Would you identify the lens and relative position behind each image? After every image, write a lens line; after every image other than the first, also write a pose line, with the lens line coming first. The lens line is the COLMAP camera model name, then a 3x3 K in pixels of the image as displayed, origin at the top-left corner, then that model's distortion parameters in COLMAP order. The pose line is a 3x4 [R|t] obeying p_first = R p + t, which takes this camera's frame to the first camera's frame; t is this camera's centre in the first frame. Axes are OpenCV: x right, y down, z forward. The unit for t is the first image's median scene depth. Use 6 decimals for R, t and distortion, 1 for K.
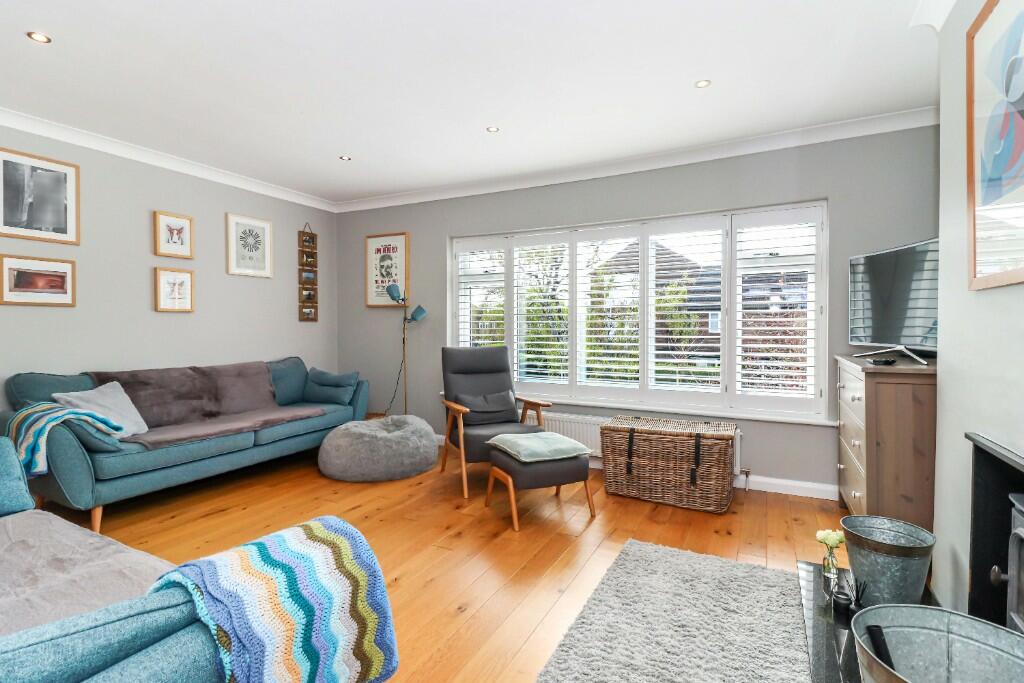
lens RADIAL K [[480.1, 0, 490.7], [0, 480.1, 337.1], [0, 0, 1]] dist [-0.004084, -0.002538]
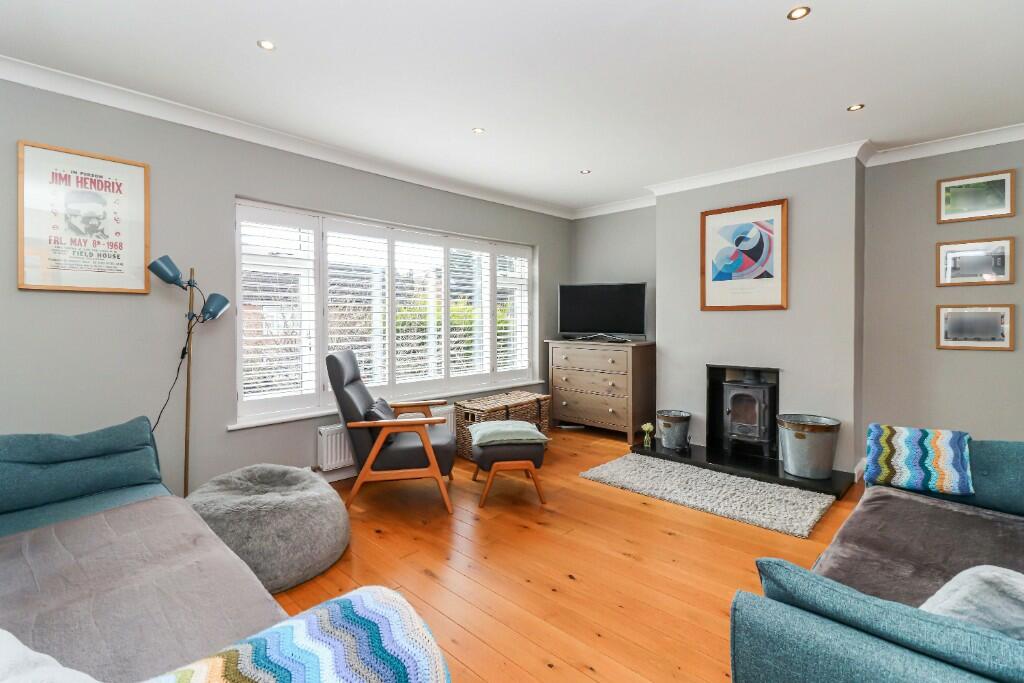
lens RADIAL K [[480.1, 0, 510.5], [0, 480.1, 327.8], [0, 0, 1]] dist [-0.004084, -0.002538]
pose [[0.265640, -0.016026, 0.963939, -0.799201], [0.027520, 0.999580, 0.009035, -0.021406], [-0.963680, 0.024128, 0.265969, 0.567138]]
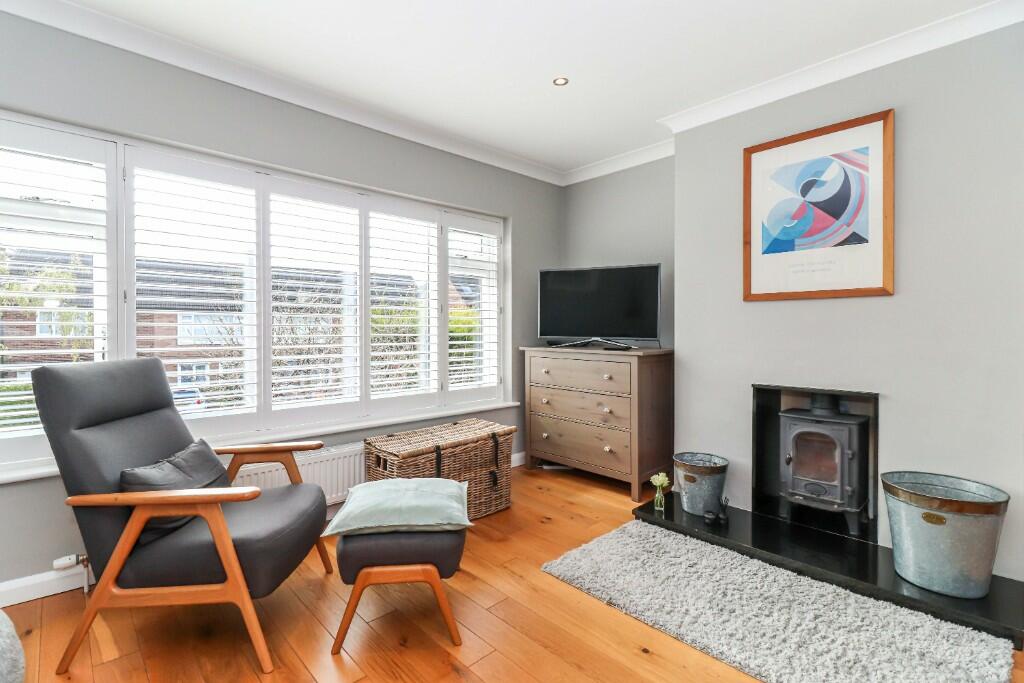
lens RADIAL K [[480.1, 0, 511.9], [0, 480.1, 335.2], [0, 0, 1]] dist [-0.004084, -0.002538]
pose [[0.309547, -0.009034, 0.950841, -0.381502], [0.024625, 0.999696, 0.001481, 0.003903], [-0.950565, 0.022956, 0.309675, 0.544304]]
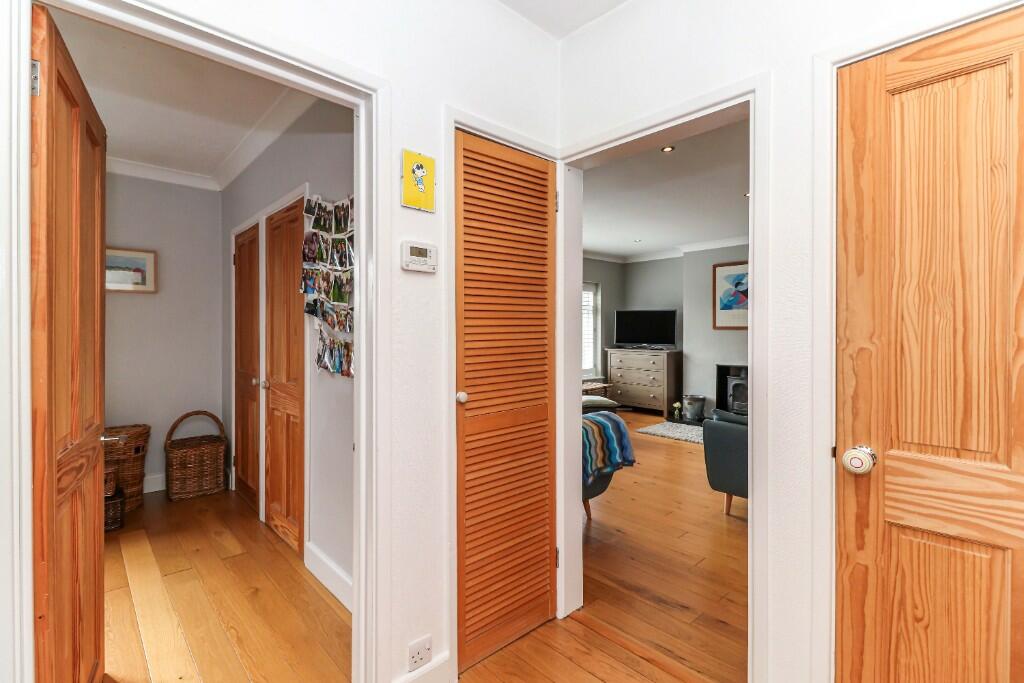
lens RADIAL K [[480.1, 0, 515.4], [0, 480.1, 337.1], [0, 0, 1]] dist [-0.004084, -0.002538]
pose [[0.310153, -0.005275, 0.950672, -1.475250], [0.022009, 0.999756, -0.001633, -0.023476], [-0.950432, 0.021429, 0.310193, 0.575185]]
